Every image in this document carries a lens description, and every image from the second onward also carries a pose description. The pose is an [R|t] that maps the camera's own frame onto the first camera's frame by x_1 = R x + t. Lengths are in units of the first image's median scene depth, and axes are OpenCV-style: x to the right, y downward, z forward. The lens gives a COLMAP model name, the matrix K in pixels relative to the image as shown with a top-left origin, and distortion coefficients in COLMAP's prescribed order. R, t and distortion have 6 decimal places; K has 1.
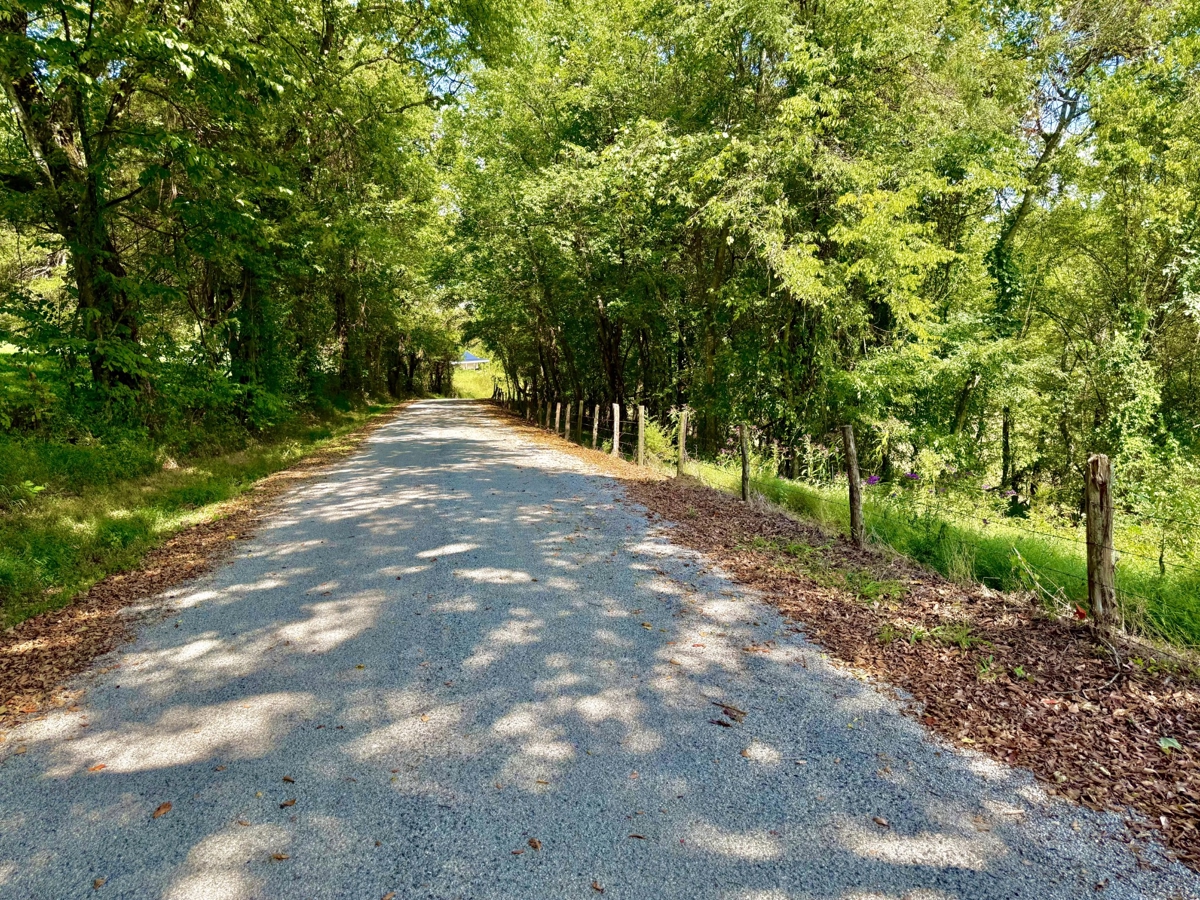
lens RADIAL K [[844.3, 0, 600.0], [0, 844.3, 450.0], [0, 0, 1]] dist [0.169922, -0.390637]
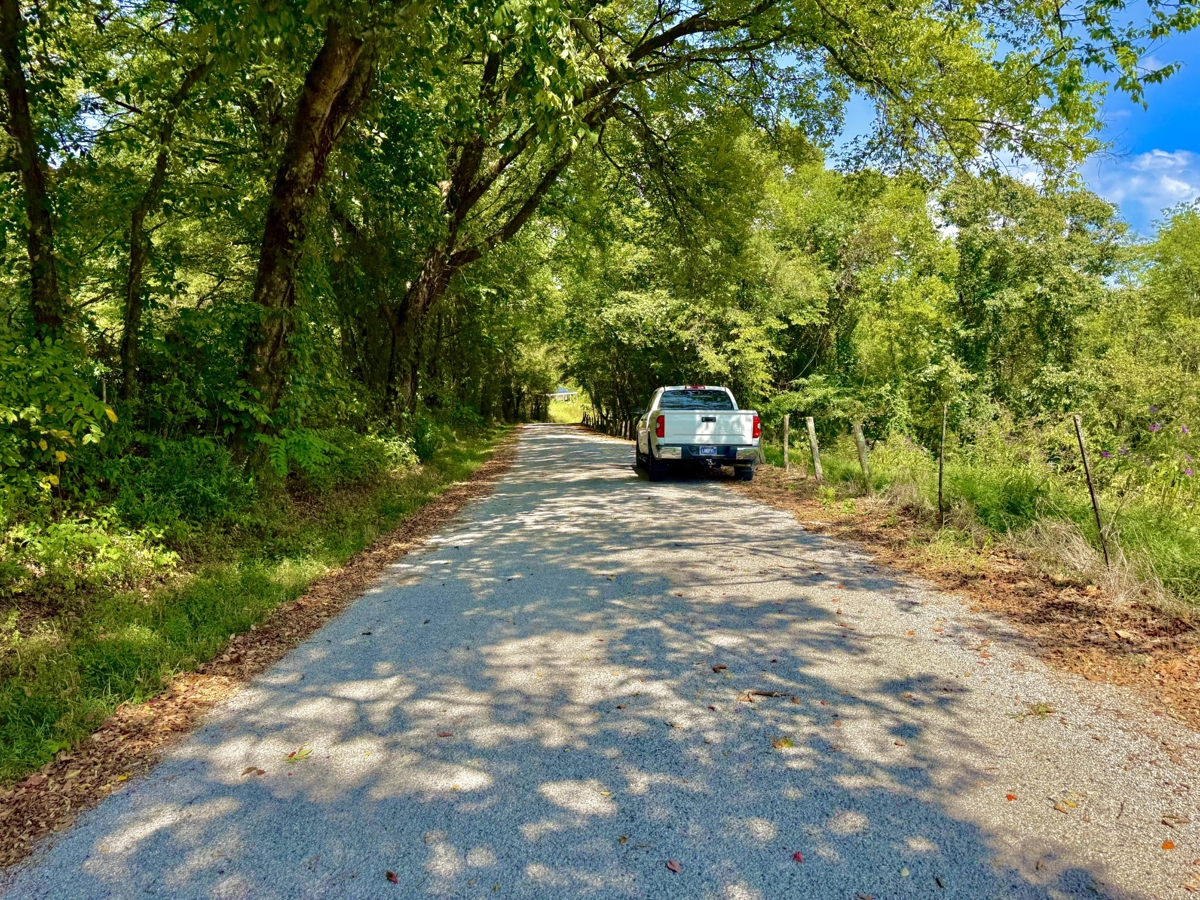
lens RADIAL K [[833.6, 0, 600.0], [0, 833.6, 450.0], [0, 0, 1]] dist [-0.002795, -0.000641]
pose [[0.995010, 0.008453, -0.099419, 0.130660], [-0.012013, 0.999306, -0.035264, 0.116746], [0.099052, 0.036283, 0.994421, -1.240657]]
